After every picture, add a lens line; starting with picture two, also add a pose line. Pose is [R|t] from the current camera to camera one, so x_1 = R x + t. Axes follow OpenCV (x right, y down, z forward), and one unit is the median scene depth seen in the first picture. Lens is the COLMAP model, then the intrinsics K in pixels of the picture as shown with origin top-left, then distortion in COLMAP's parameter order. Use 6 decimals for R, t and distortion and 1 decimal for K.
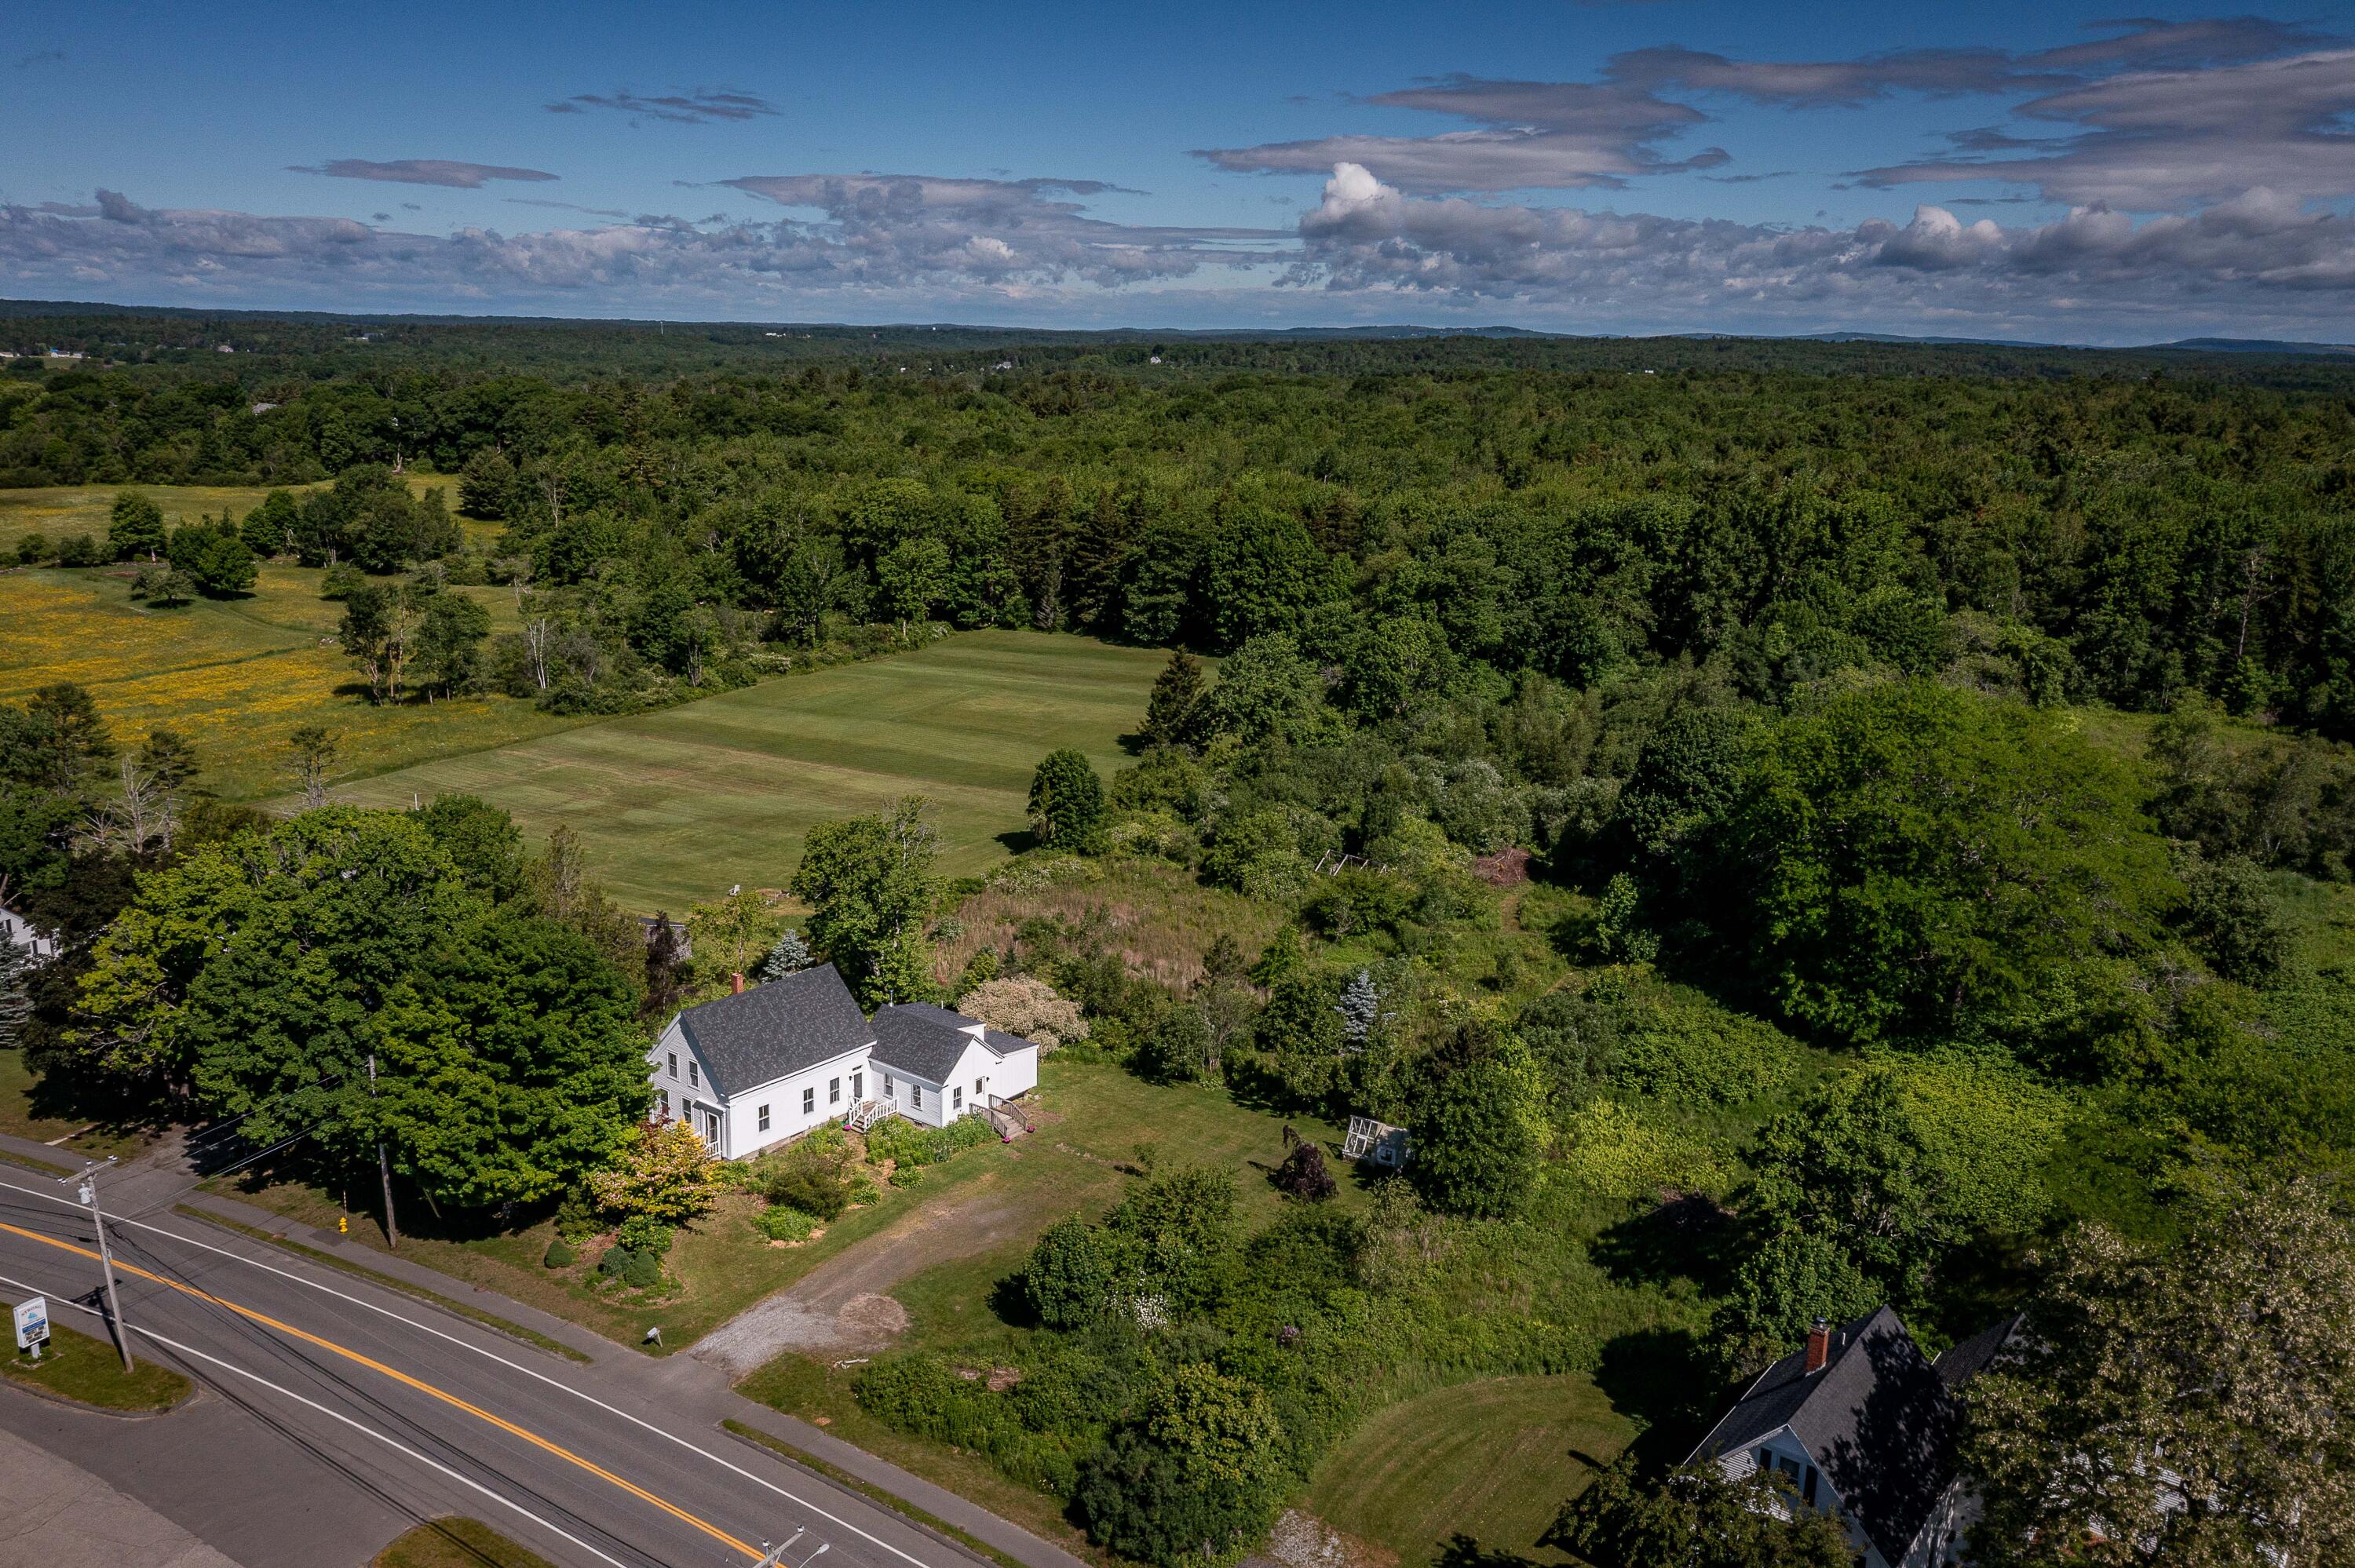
lens RADIAL K [[2484.9, 0, 1180.6], [0, 2484.9, 781.8], [0, 0, 1]] dist [-0.019468, 0.000000]
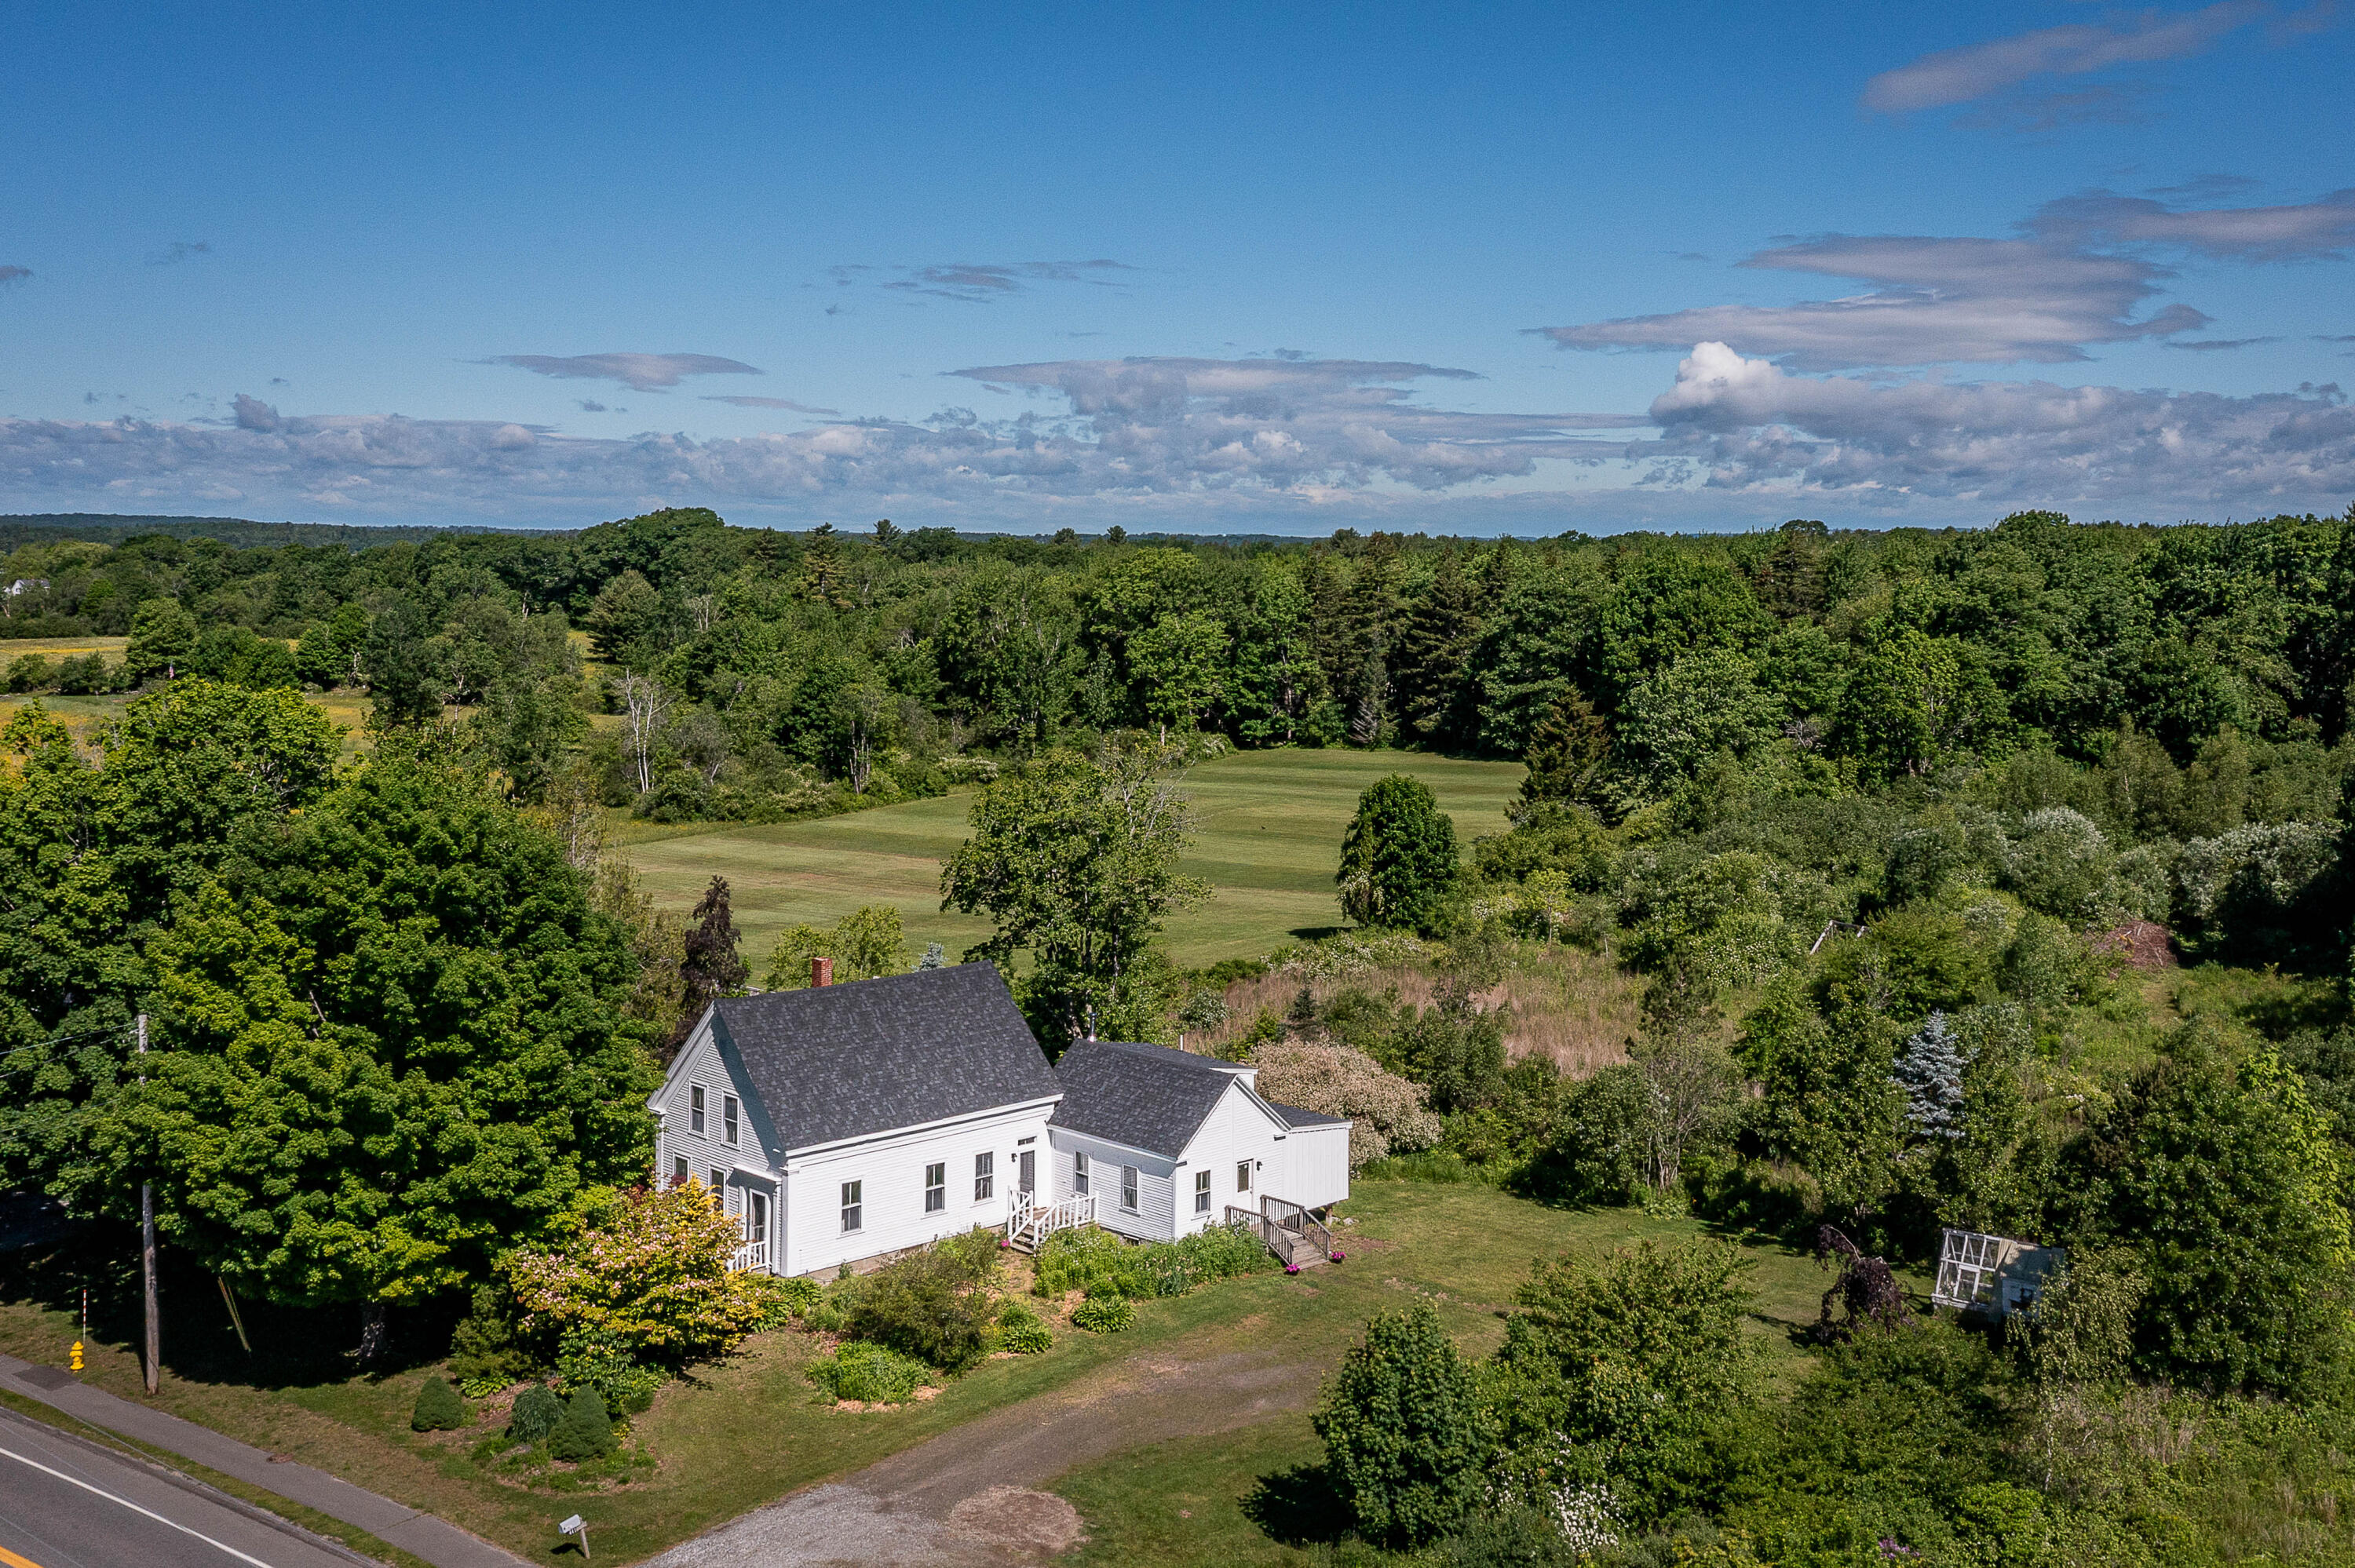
lens RADIAL K [[2484.9, 0, 1172.0], [0, 2484.9, 785.7], [0, 0, 1]] dist [-0.019468, 0.000000]
pose [[0.991353, -0.015237, -0.130335, -0.023132], [-0.022017, 0.959840, -0.279683, 0.188580], [0.129363, 0.280134, 0.951205, 0.437619]]
